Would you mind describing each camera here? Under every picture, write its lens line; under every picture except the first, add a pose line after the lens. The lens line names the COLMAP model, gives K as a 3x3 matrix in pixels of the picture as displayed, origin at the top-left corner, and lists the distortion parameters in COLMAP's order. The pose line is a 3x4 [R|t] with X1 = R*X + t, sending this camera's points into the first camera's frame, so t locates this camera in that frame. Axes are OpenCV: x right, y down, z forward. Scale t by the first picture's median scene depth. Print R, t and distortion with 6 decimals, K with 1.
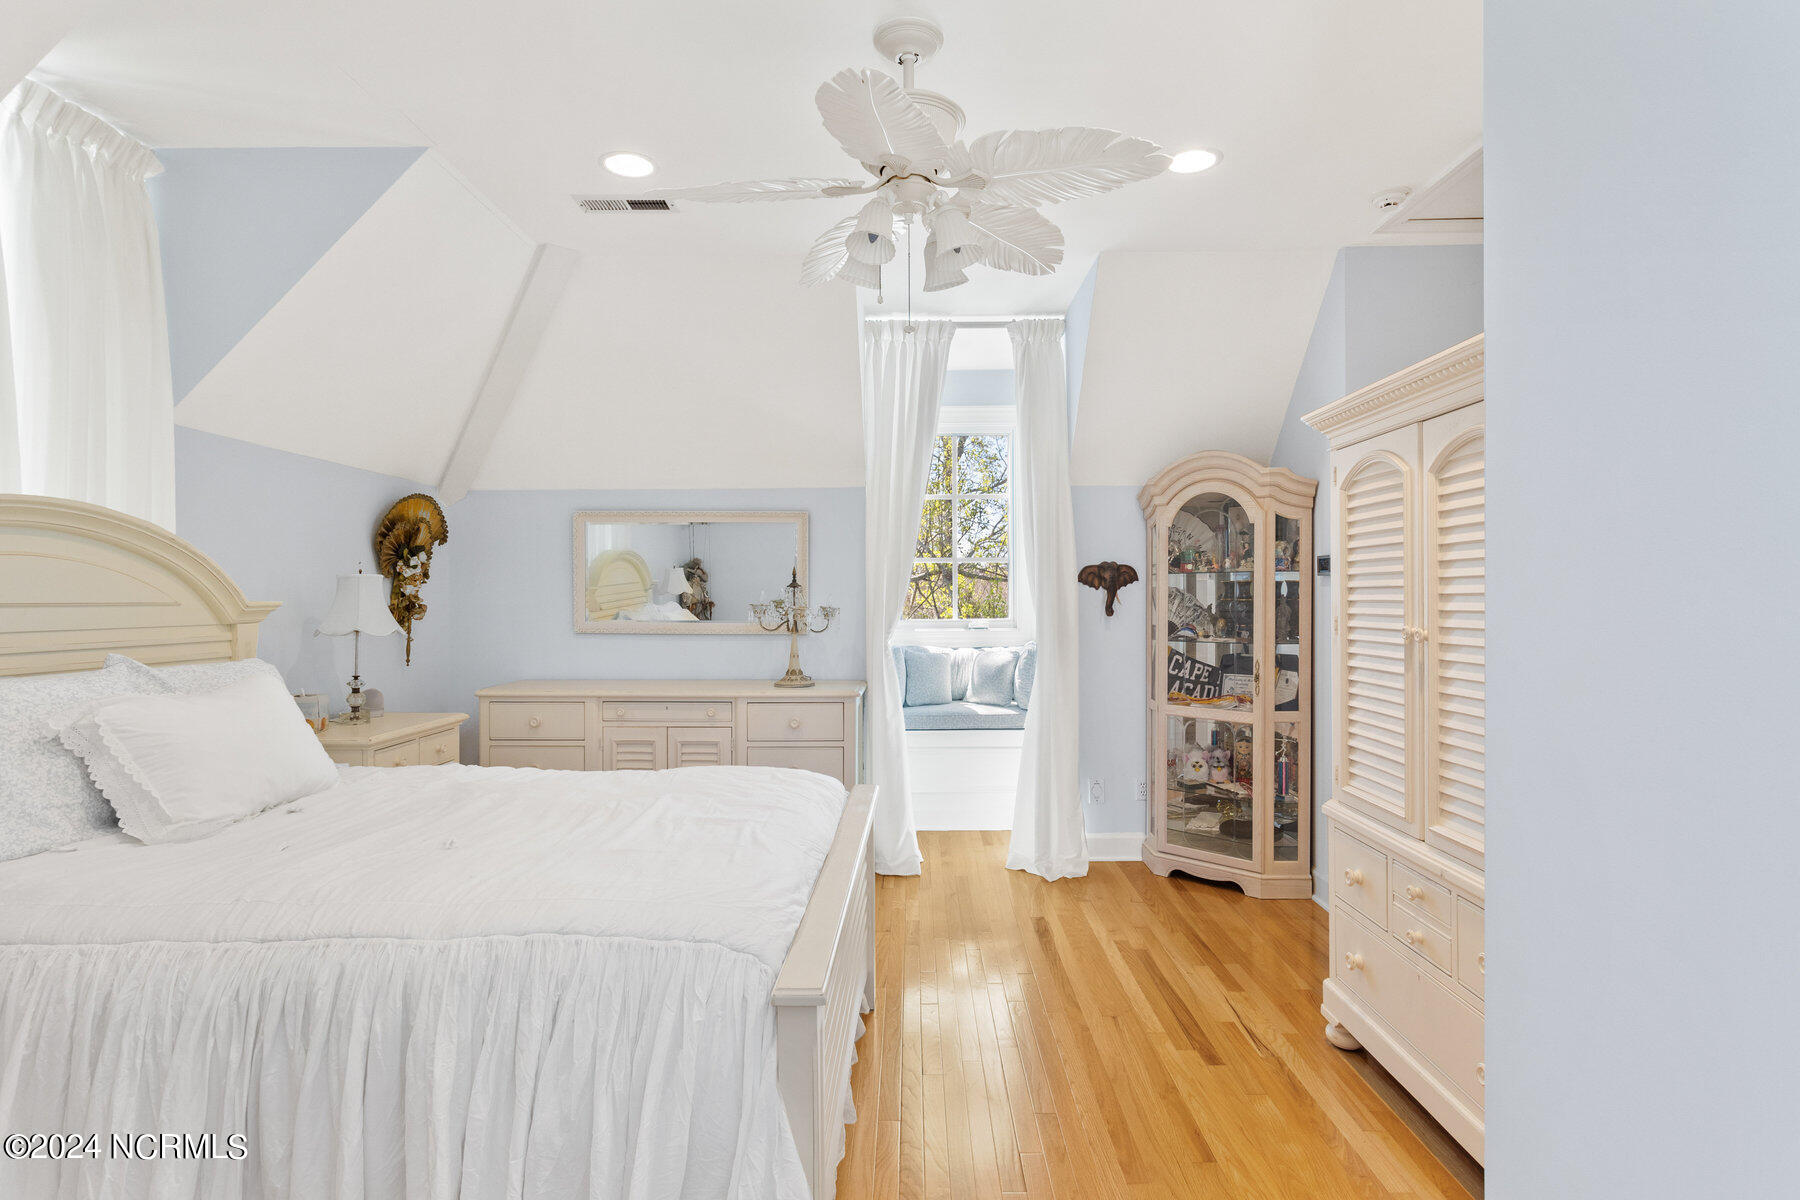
lens RADIAL K [[899.4, 0, 900.8], [0, 899.4, 596.8], [0, 0, 1]] dist [-0.000264, -0.000028]
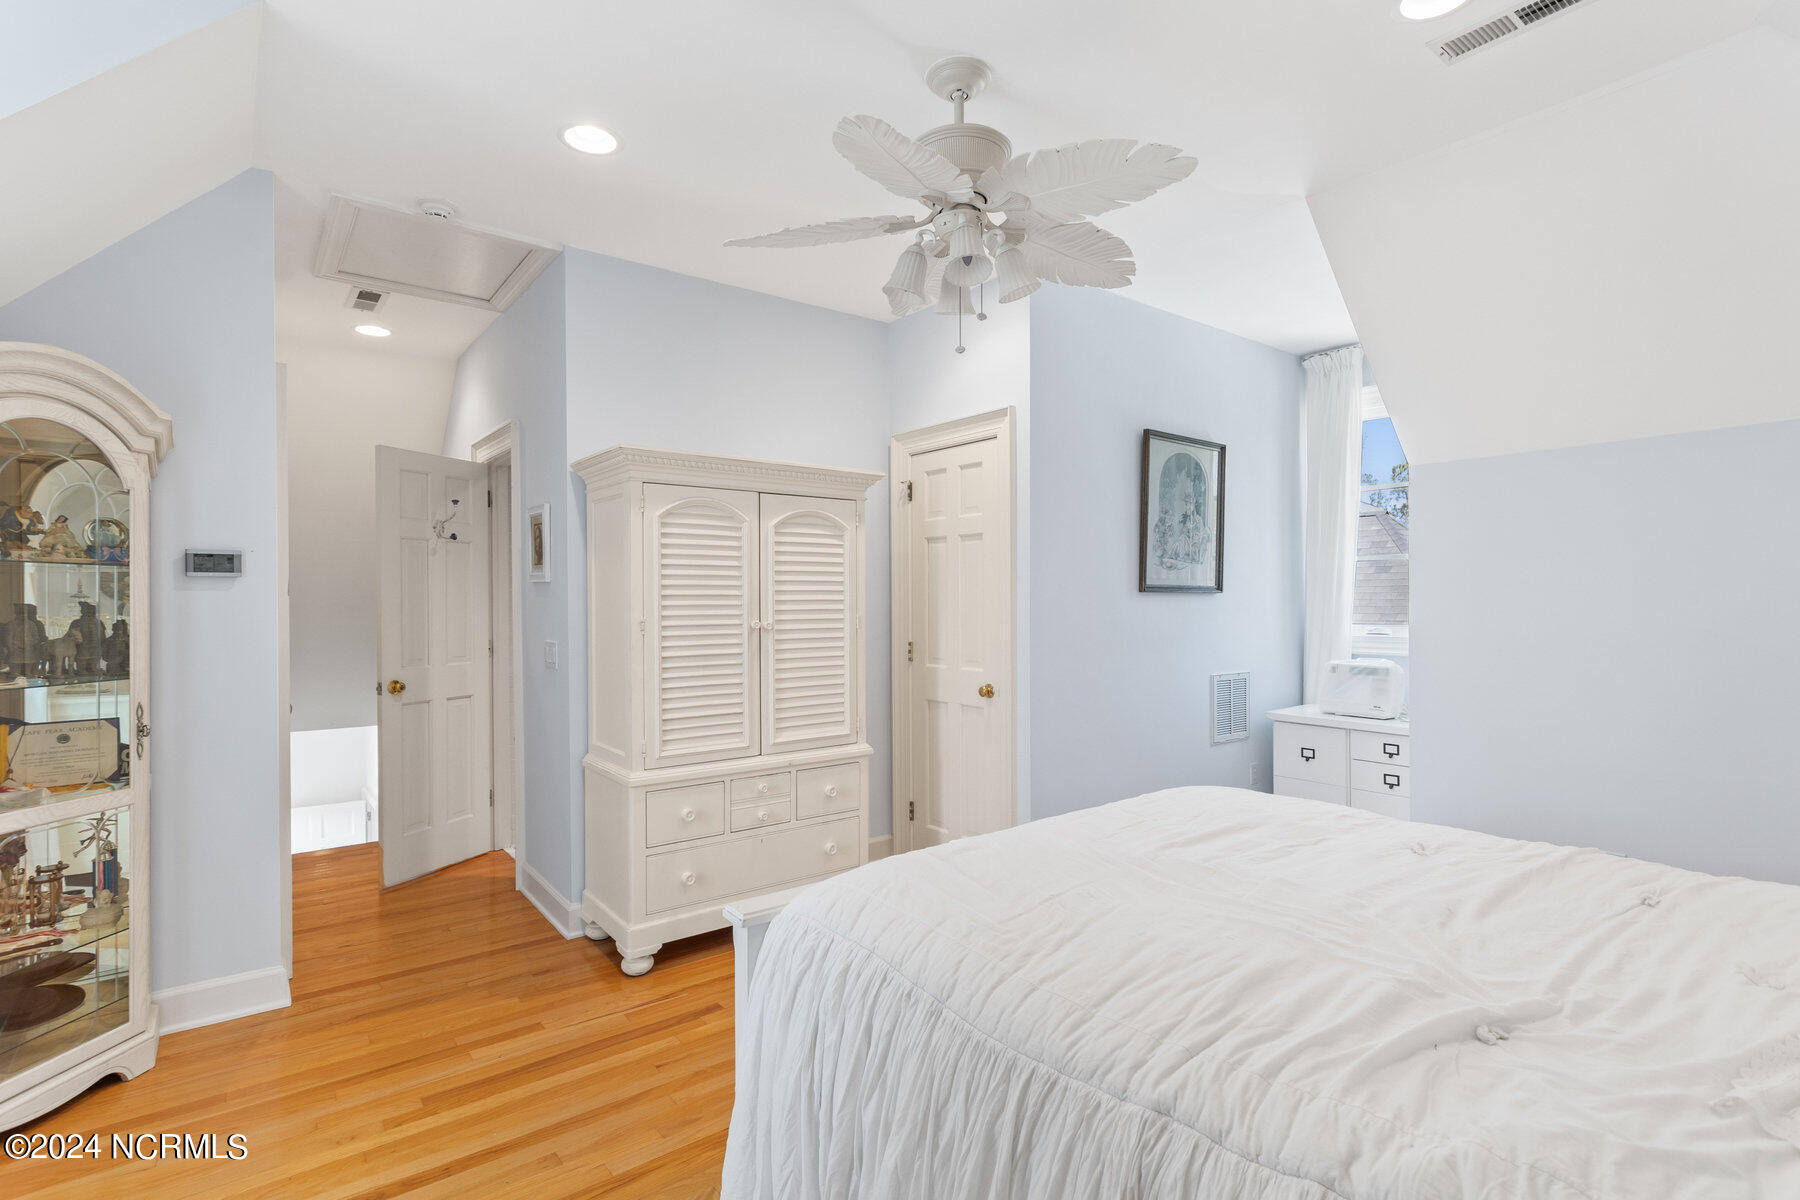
lens RADIAL K [[871.7, 0, 901.8], [0, 871.7, 599.6], [0, 0, 1]] dist [-0.000928, -0.000086]
pose [[-0.613397, -0.001190, 0.789774, -0.527159], [0.002842, 0.999989, 0.003714, -0.006096], [-0.789769, 0.004523, -0.613387, 1.163180]]
